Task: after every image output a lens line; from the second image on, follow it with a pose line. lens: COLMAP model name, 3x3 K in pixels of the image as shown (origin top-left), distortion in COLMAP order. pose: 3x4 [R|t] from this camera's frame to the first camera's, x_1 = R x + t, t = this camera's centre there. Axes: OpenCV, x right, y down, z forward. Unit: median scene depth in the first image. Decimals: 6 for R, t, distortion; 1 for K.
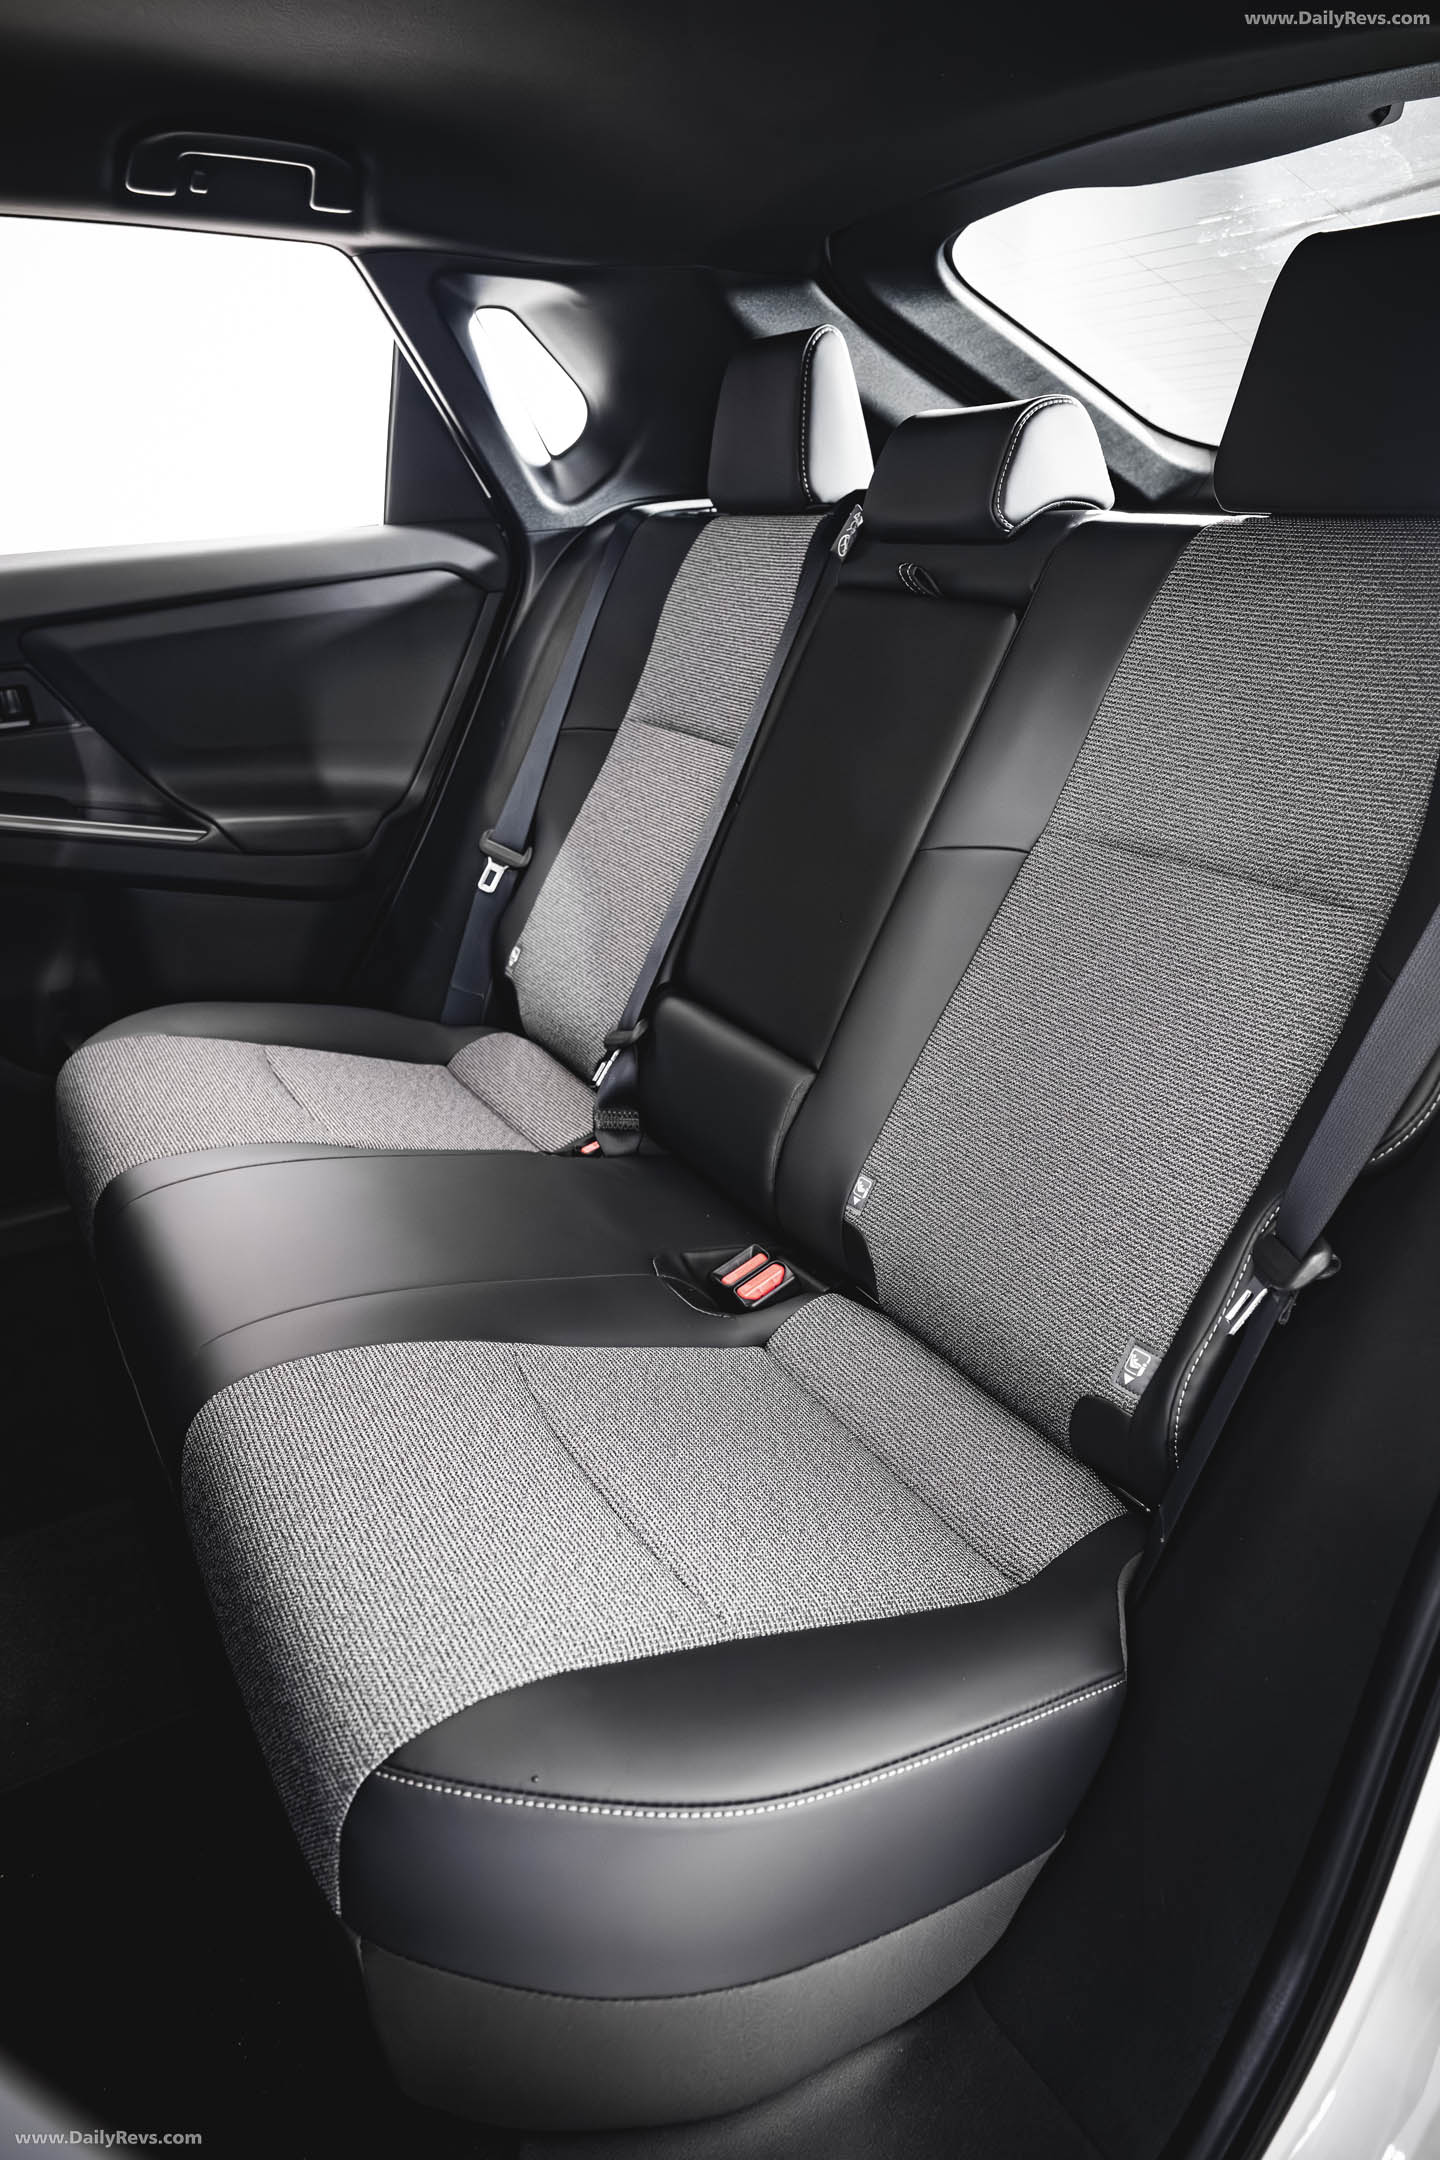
lens RADIAL K [[1559.0, 0, 720.0], [0, 1559.0, 1080.0], [0, 0, 1]] dist [-0.003519, -0.001623]
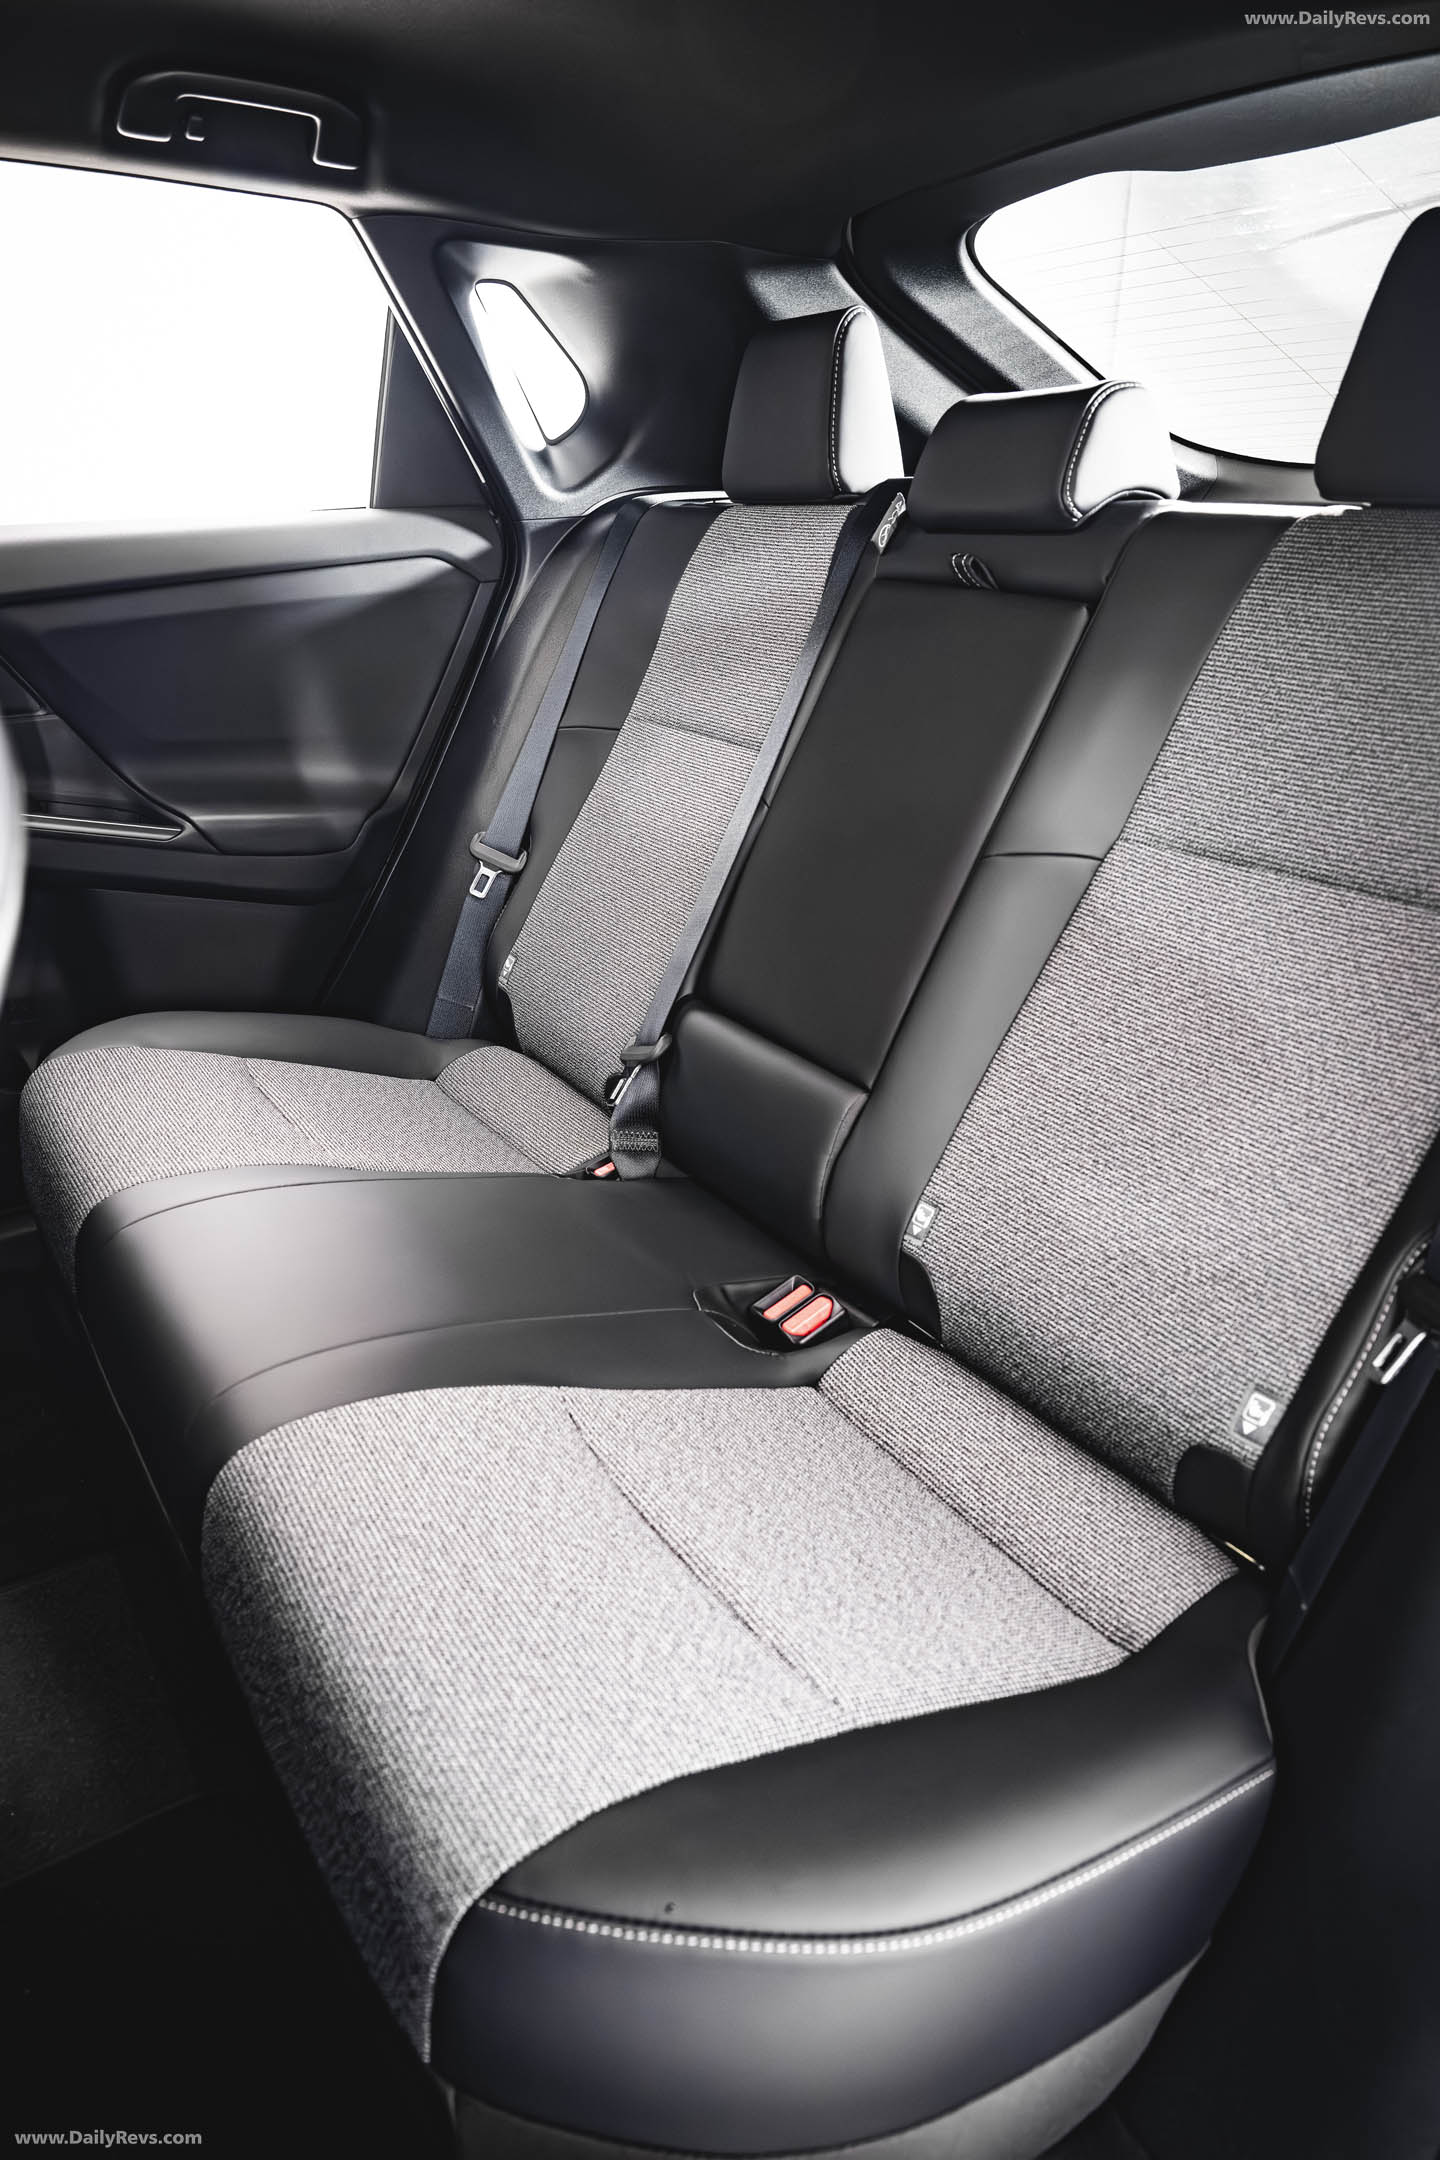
lens RADIAL K [[1559.0, 0, 720.0], [0, 1559.0, 1080.0], [0, 0, 1]] dist [-0.003519, -0.001623]
pose [[0.998590, 0.005611, 0.052790, -0.076619], [-0.005183, 0.999953, -0.008232, -0.004098], [-0.052834, 0.007947, 0.998572, 0.069171]]
